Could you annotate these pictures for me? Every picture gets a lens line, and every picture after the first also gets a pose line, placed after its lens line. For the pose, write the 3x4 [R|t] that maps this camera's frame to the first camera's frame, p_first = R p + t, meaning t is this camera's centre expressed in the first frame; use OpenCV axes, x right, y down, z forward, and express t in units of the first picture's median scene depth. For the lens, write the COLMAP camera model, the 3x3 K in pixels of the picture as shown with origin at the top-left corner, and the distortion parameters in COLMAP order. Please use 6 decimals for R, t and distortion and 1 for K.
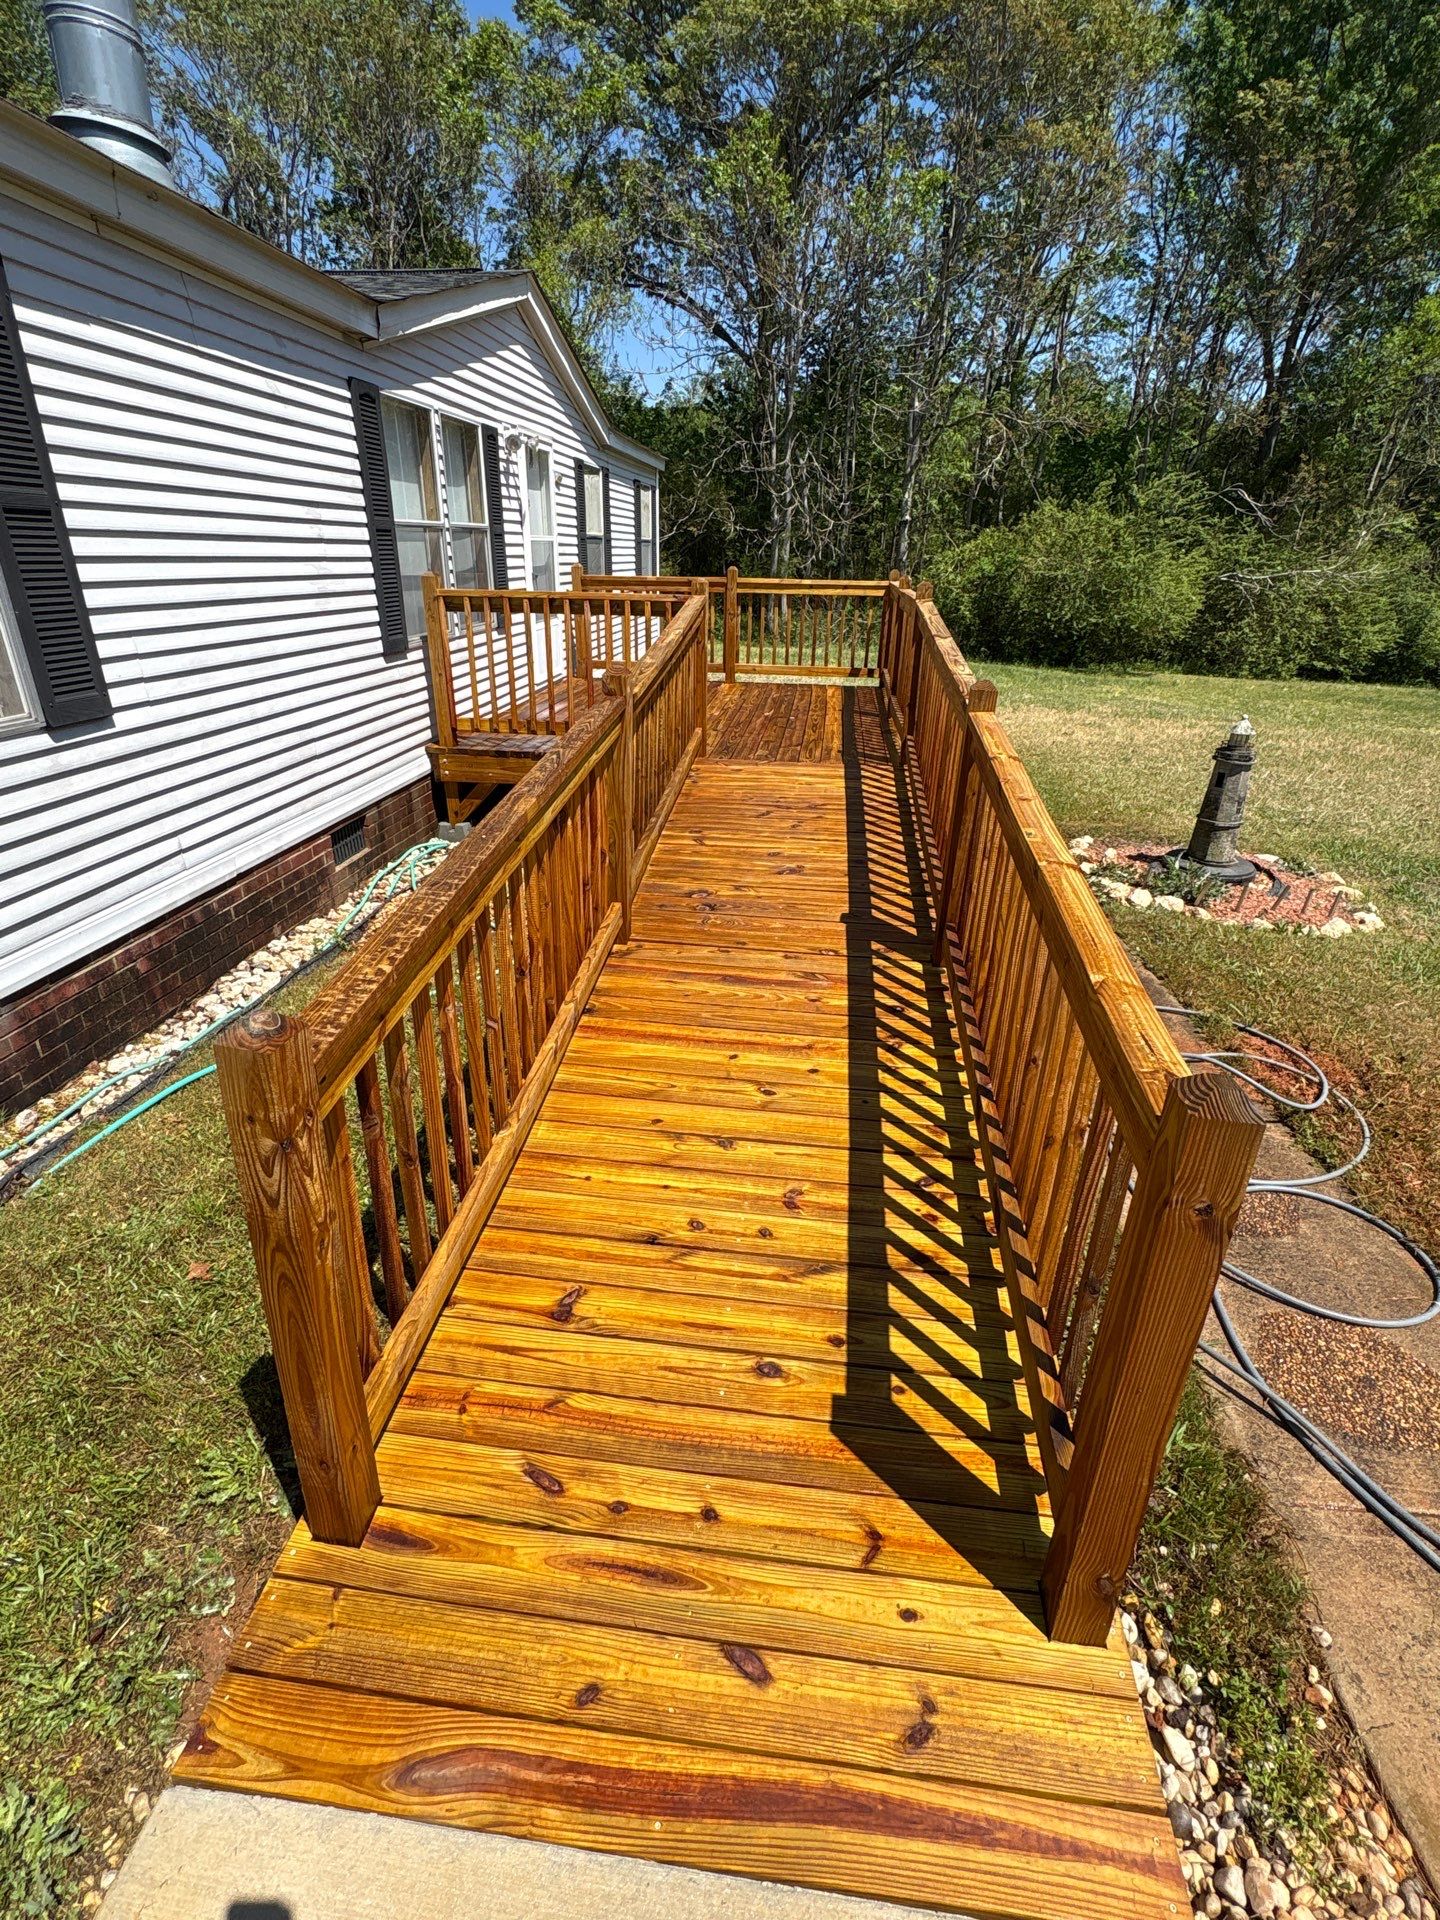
lens RADIAL K [[931.8, 0, 735.7], [0, 931.8, 962.4], [0, 0, 1]] dist [0.011817, -0.000206]
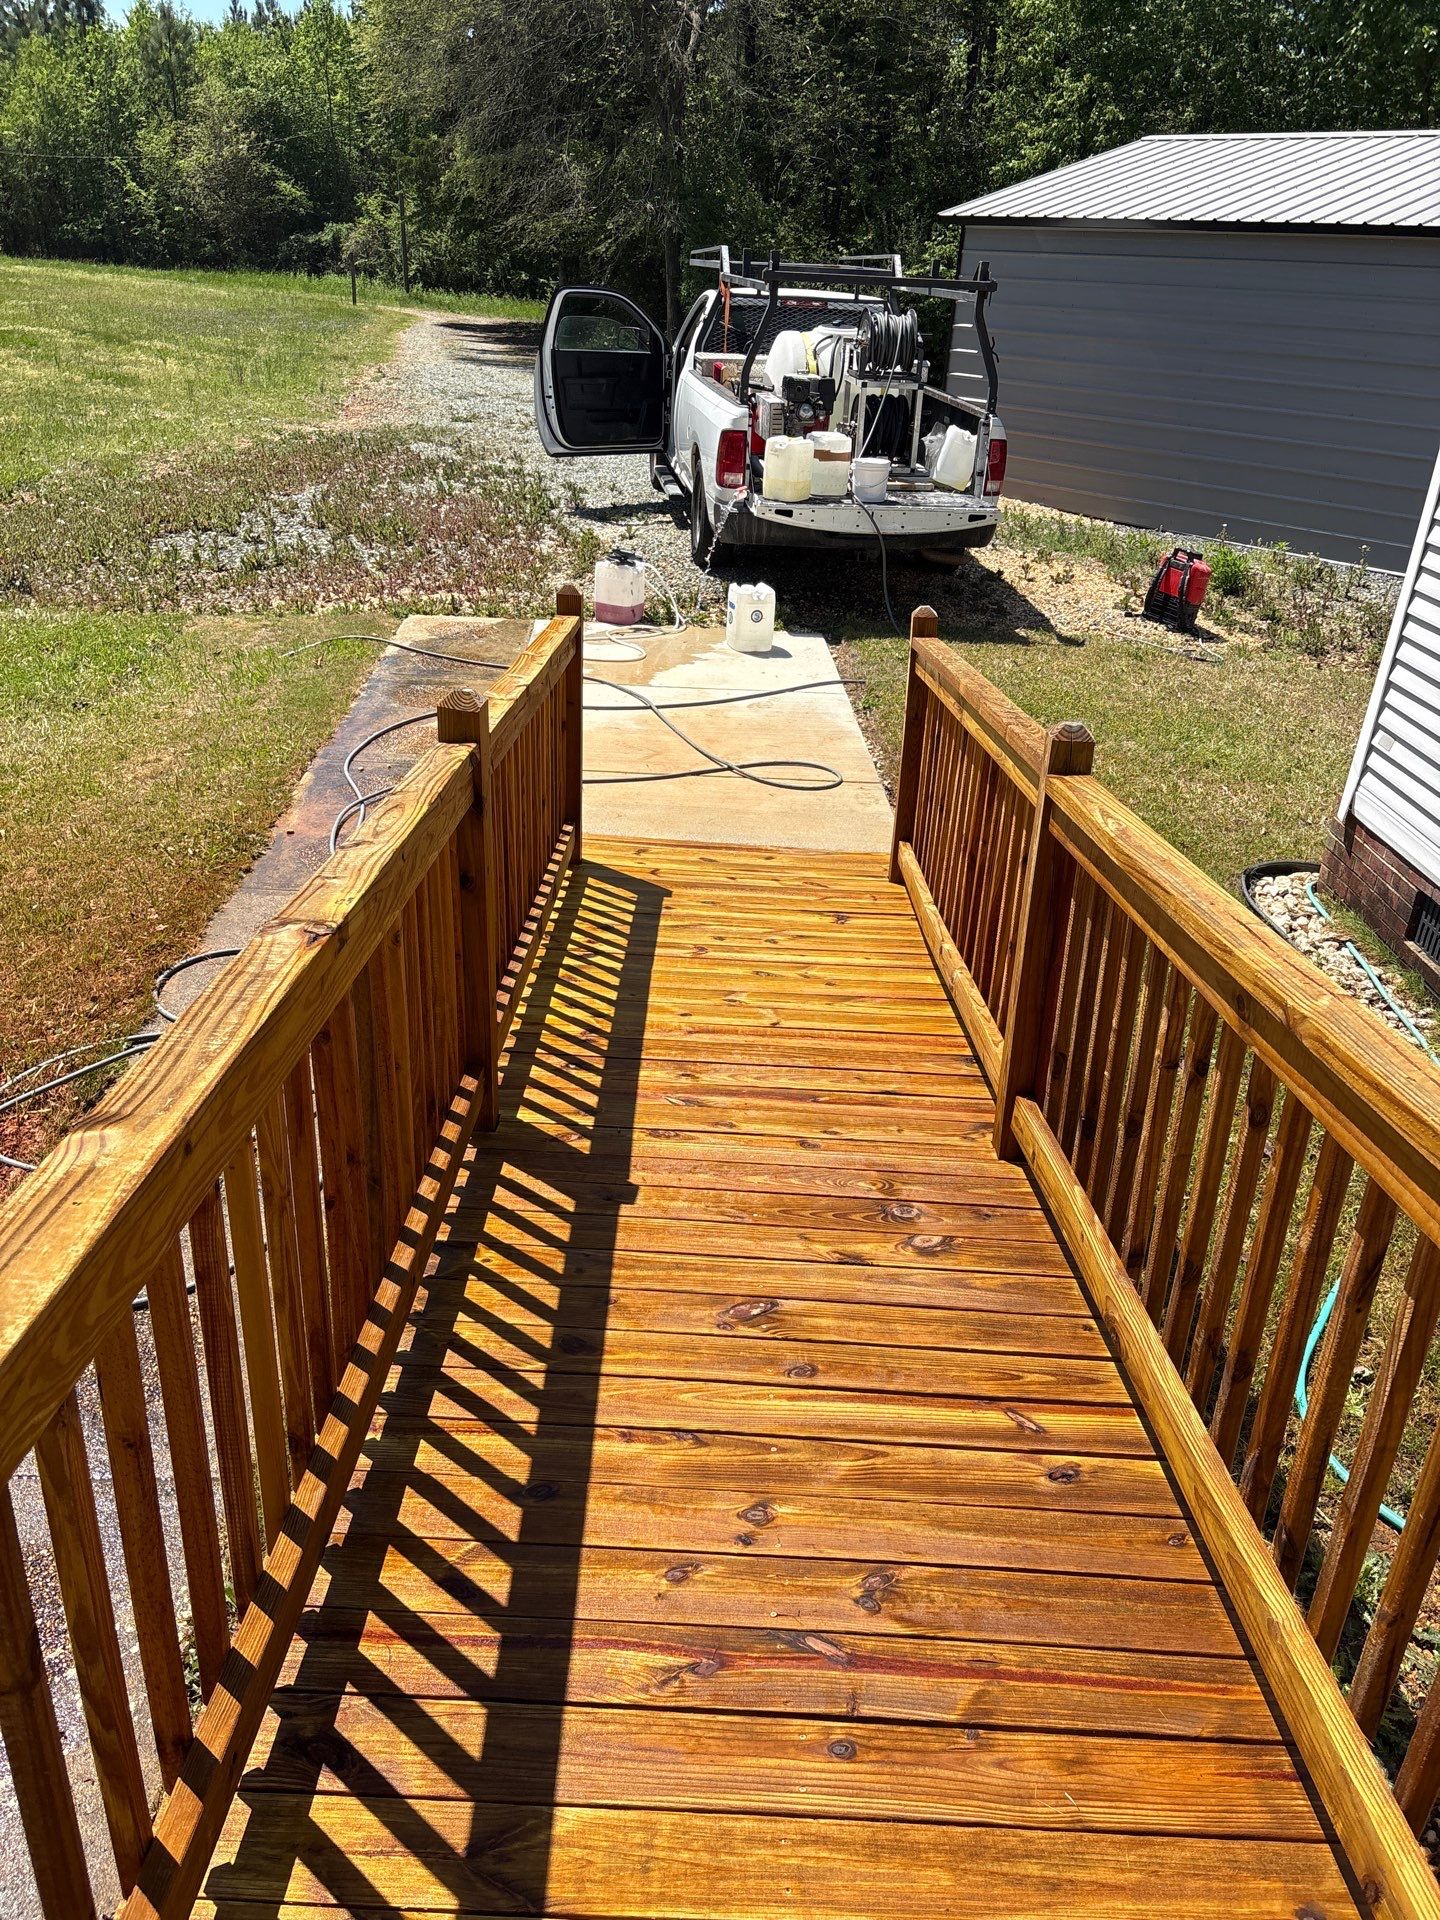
lens RADIAL K [[1475.0, 0, 743.1], [0, 1475.0, 959.8], [0, 0, 1]] dist [0.046410, -0.042417]
pose [[-0.991462, -0.015209, -0.129505, 0.208678], [-0.107447, 0.658002, 0.745311, -0.978370], [0.073879, 0.752863, -0.654018, 1.855494]]
